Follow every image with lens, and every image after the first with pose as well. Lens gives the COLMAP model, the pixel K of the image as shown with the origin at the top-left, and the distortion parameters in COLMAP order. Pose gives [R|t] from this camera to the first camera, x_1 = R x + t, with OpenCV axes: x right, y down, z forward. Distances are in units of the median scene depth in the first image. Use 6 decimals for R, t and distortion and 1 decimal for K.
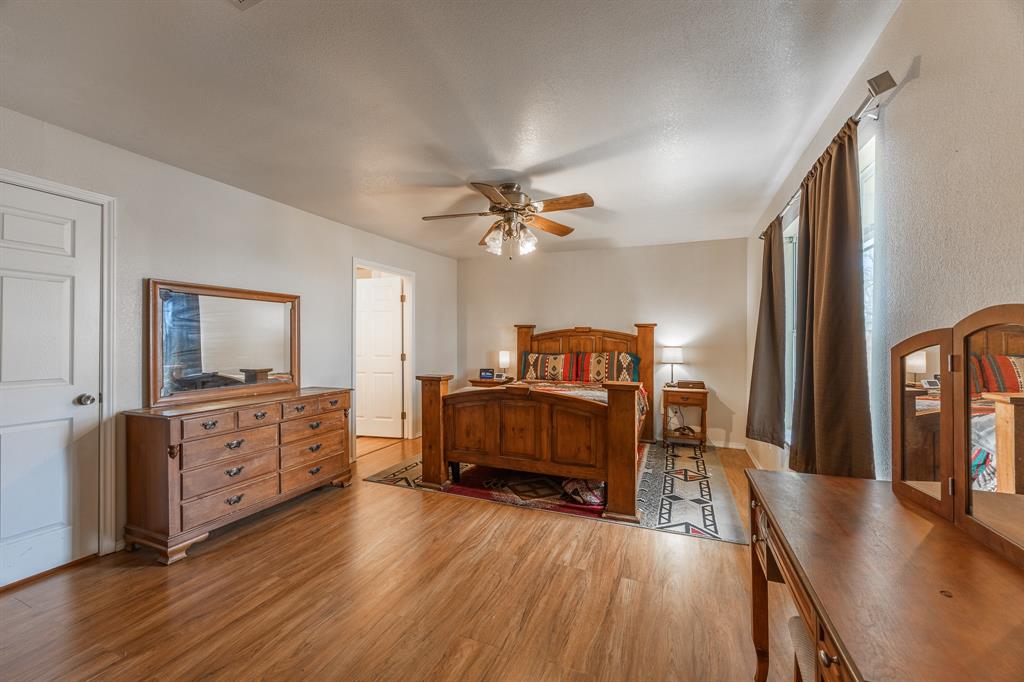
lens RADIAL K [[393.0, 0, 508.6], [0, 393.0, 339.5], [0, 0, 1]] dist [-0.002375, -0.000495]
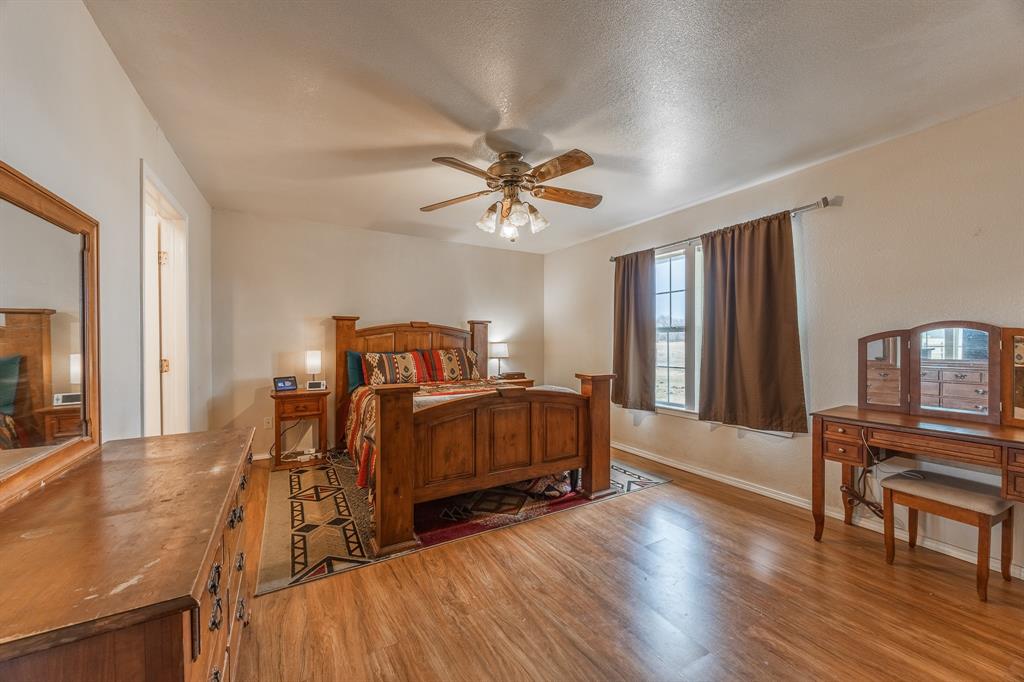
lens RADIAL K [[393.0, 0, 506.6], [0, 393.0, 342.7], [0, 0, 1]] dist [-0.002375, -0.000495]
pose [[0.611484, -0.008321, 0.791213, -0.633847], [-0.000865, 0.999937, 0.011185, 0.008985], [-0.791256, -0.007523, 0.611438, 0.446323]]
